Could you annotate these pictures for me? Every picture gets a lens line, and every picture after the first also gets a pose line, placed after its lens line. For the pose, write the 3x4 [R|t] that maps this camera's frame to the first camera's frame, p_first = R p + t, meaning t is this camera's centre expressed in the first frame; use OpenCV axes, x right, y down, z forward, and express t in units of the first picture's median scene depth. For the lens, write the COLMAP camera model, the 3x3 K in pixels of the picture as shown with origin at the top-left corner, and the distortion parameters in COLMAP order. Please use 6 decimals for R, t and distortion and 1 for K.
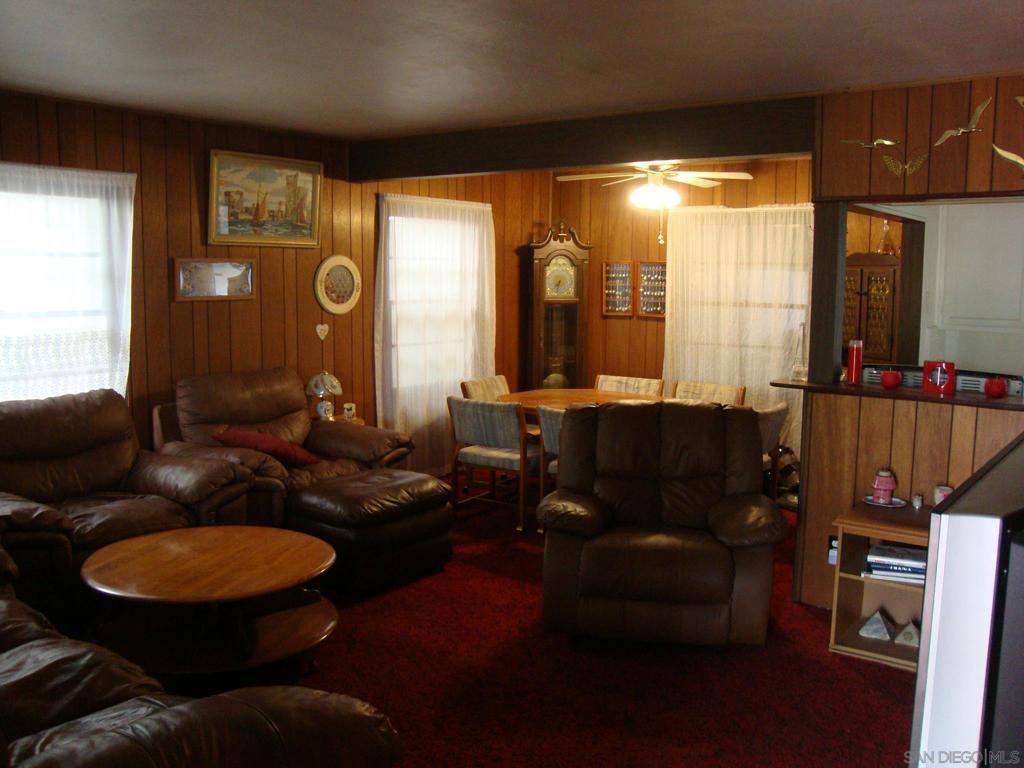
lens RADIAL K [[915.2, 0, 512.0], [0, 915.2, 384.0], [0, 0, 1]] dist [-0.211265, 0.219178]
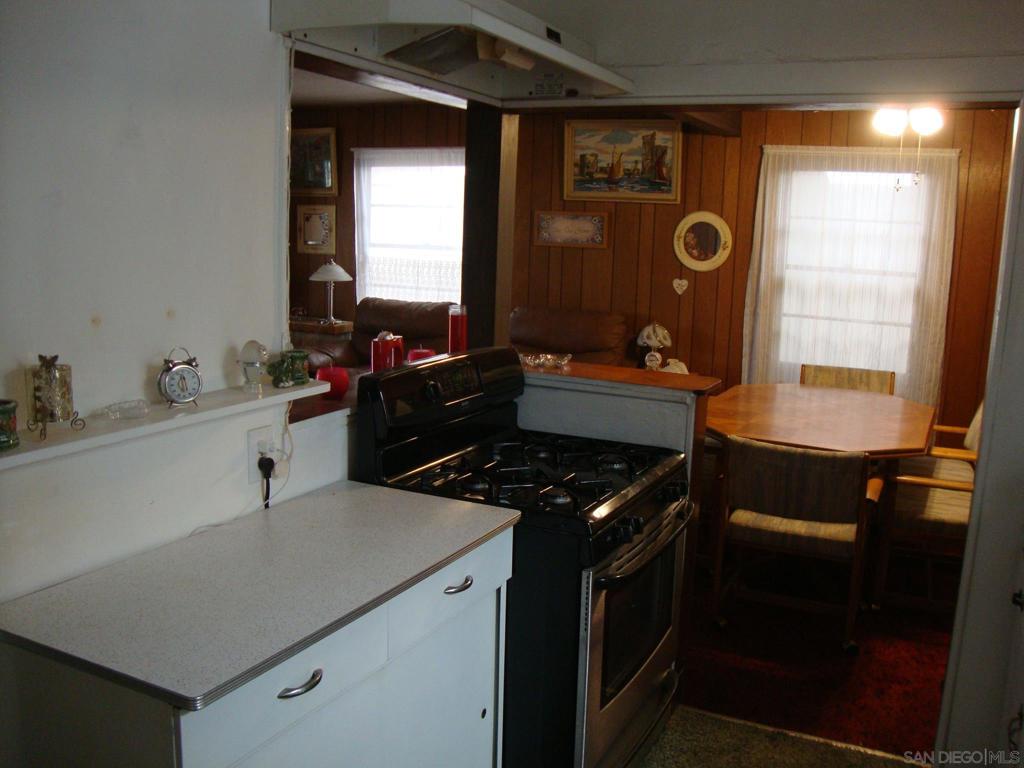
lens RADIAL K [[915.2, 0, 512.0], [0, 915.2, 384.0], [0, 0, 1]] dist [-0.211265, 0.219178]
pose [[0.191762, 0.170412, -0.966533, 0.811968], [-0.145945, 0.978812, 0.143621, -0.074607], [0.970529, 0.113520, 0.212570, 0.660556]]
